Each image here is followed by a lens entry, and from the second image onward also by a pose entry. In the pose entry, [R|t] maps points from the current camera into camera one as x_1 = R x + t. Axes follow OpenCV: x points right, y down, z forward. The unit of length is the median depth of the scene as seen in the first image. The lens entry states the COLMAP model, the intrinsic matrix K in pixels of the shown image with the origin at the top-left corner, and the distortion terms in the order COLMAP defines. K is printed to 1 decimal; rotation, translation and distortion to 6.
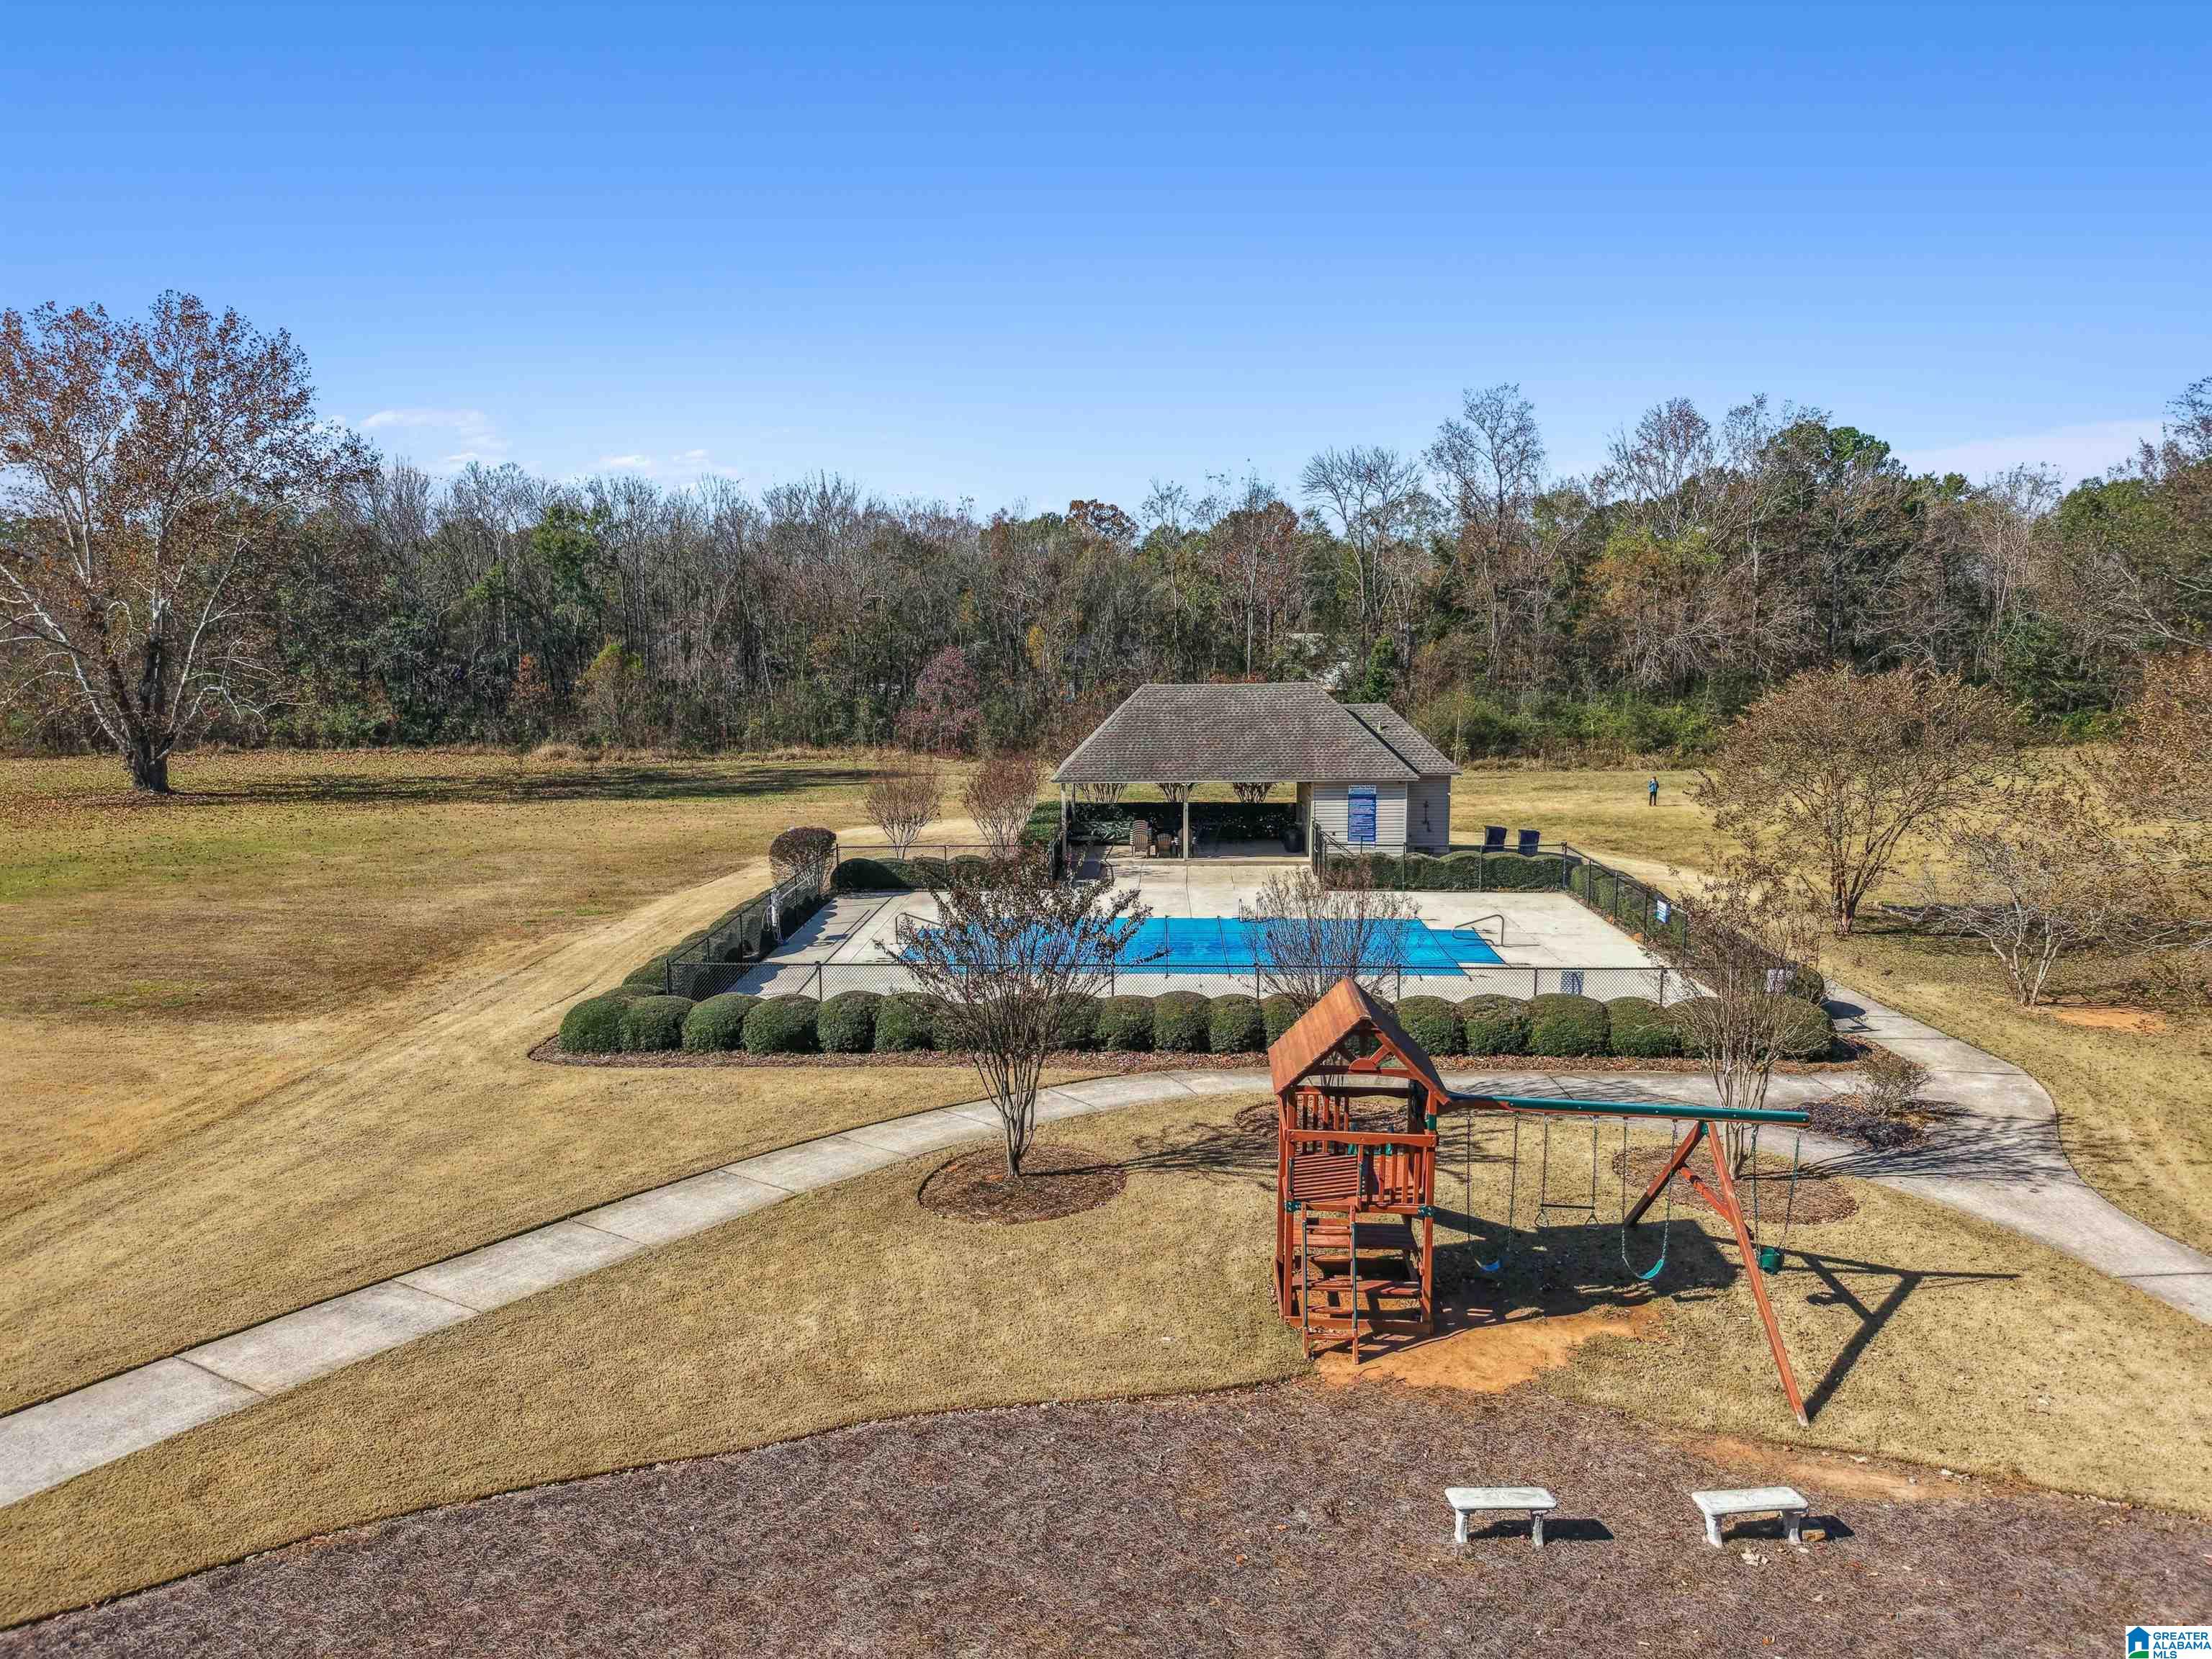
lens RADIAL K [[1443.5, 0, 1110.5], [0, 1443.5, 862.9], [0, 0, 1]] dist [-0.020868, 0.011584]
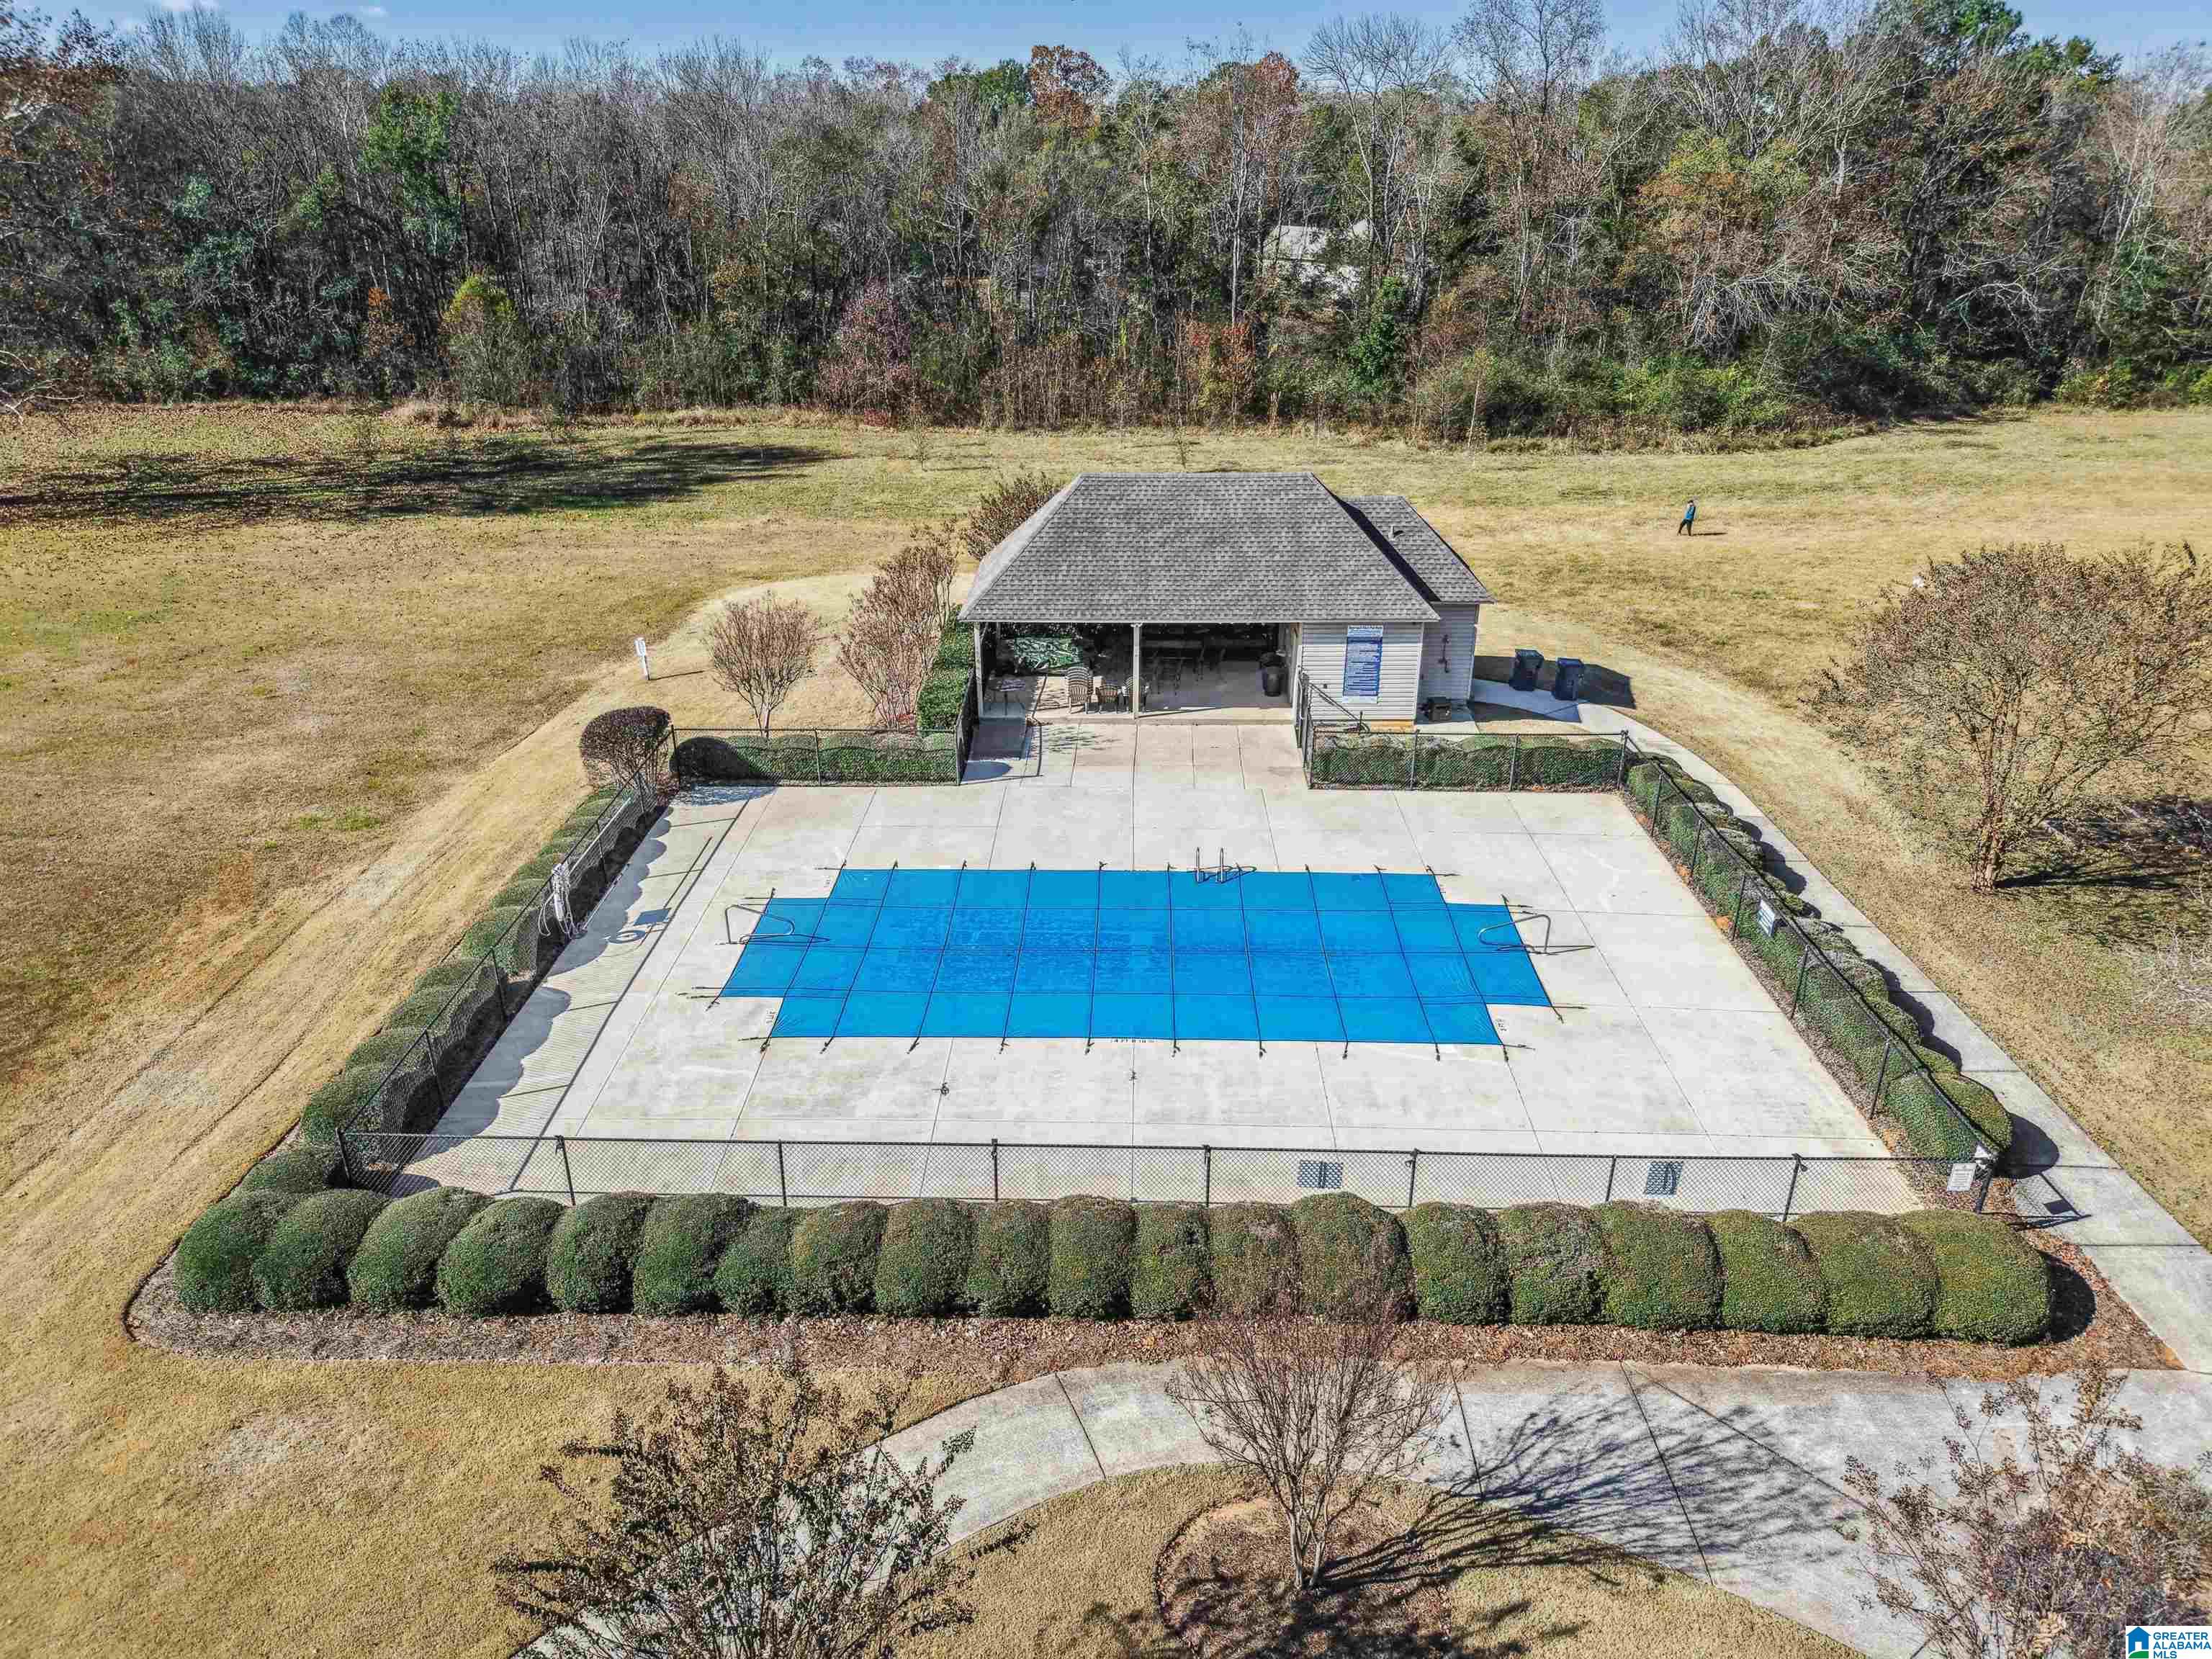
lens RADIAL K [[1443.5, 0, 1102.4], [0, 1443.5, 842.1], [0, 0, 1]] dist [-0.020868, 0.011584]
pose [[0.999942, 0.002060, 0.010556, 0.012656], [-0.004880, 0.961532, 0.274651, -0.070315], [-0.009584, -0.274687, 0.961486, 0.107785]]
